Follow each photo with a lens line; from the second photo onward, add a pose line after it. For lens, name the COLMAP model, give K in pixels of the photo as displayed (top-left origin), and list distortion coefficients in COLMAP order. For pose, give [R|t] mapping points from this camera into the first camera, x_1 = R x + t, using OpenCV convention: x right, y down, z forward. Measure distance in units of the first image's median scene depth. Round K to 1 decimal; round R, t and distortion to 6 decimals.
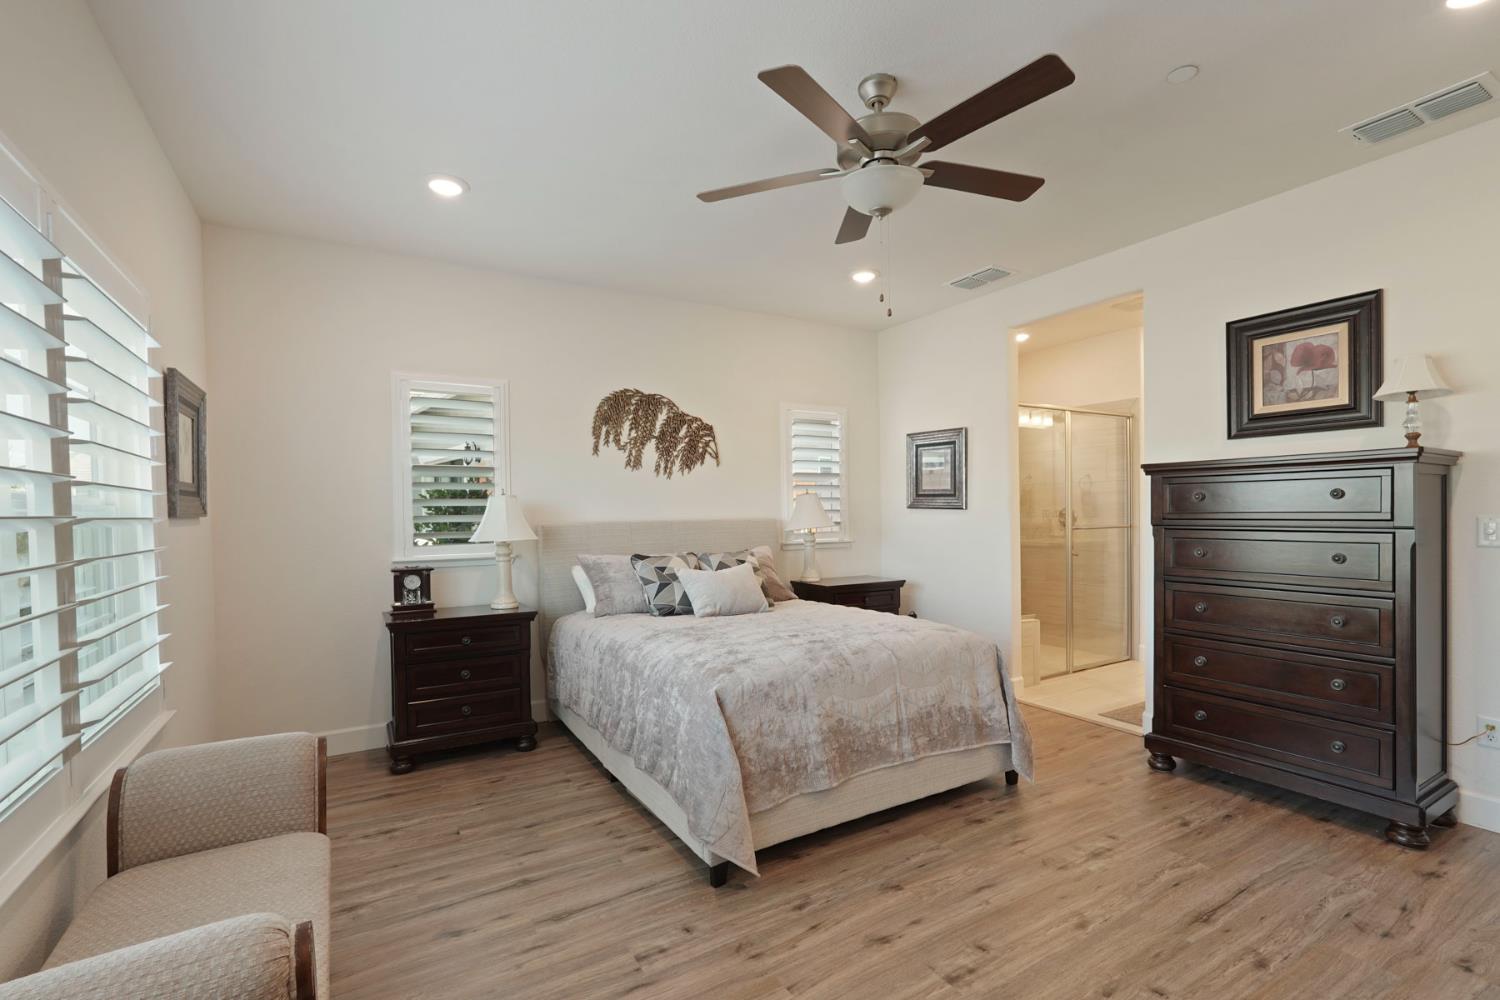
lens RADIAL K [[673.1, 0, 743.7], [0, 673.1, 509.4], [0, 0, 1]] dist [-0.008361, 0.003333]
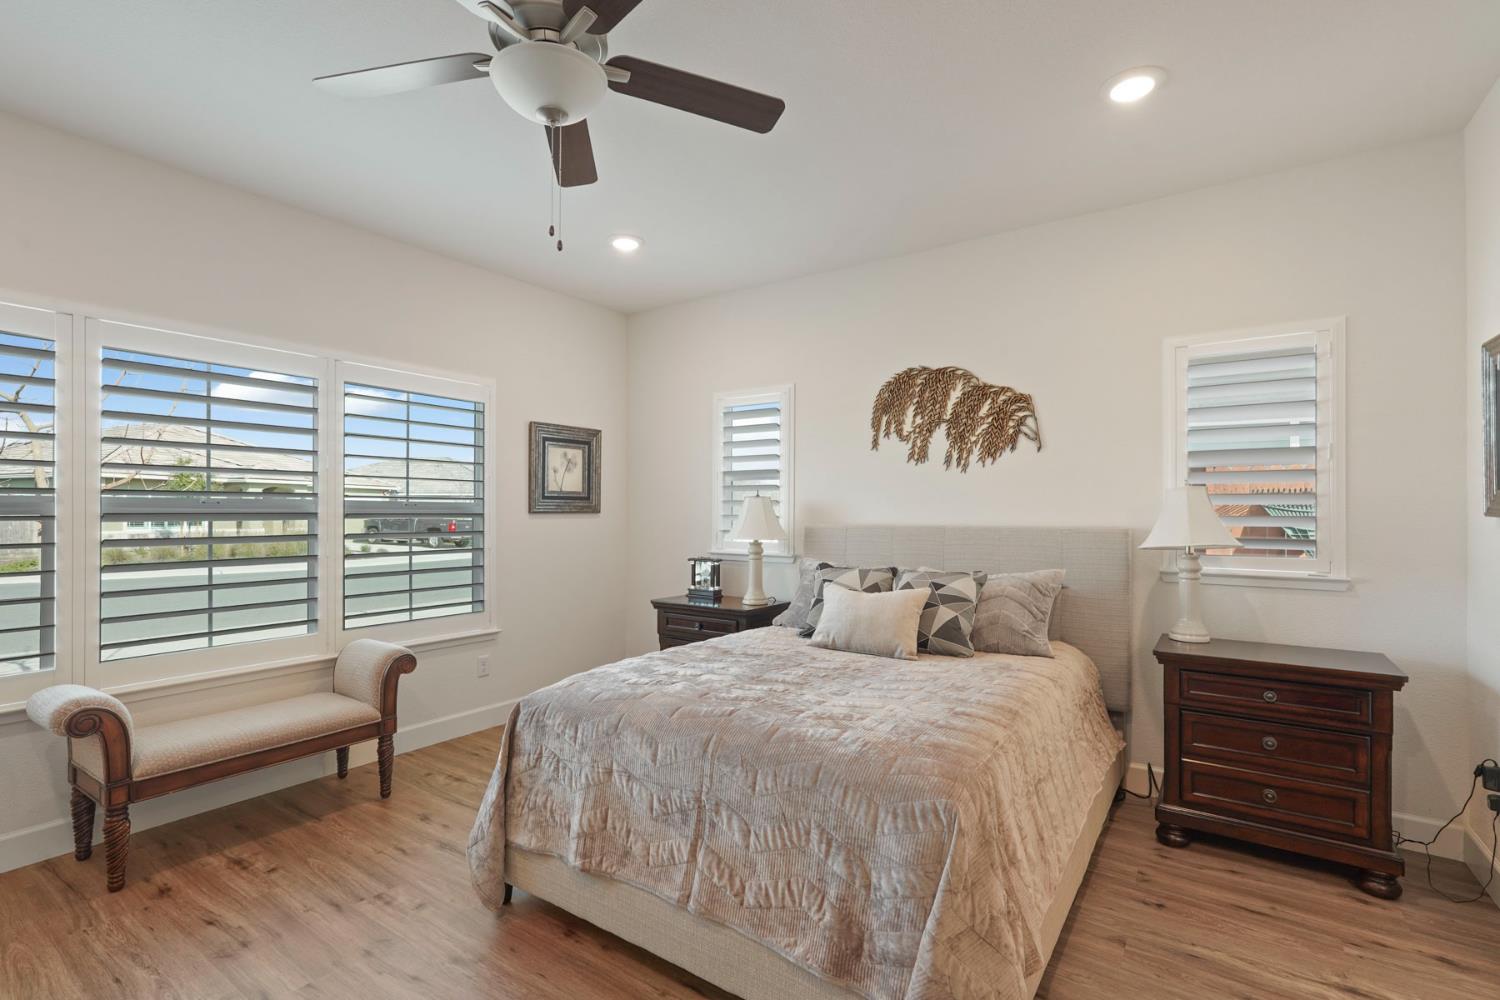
lens RADIAL K [[673.1, 0, 749.3], [0, 673.1, 505.3], [0, 0, 1]] dist [-0.008361, 0.003333]
pose [[0.428035, 0.004961, -0.903748, 0.490929], [-0.004940, 0.999983, 0.003149, -0.008995], [0.903749, 0.003116, 0.428052, 0.449722]]
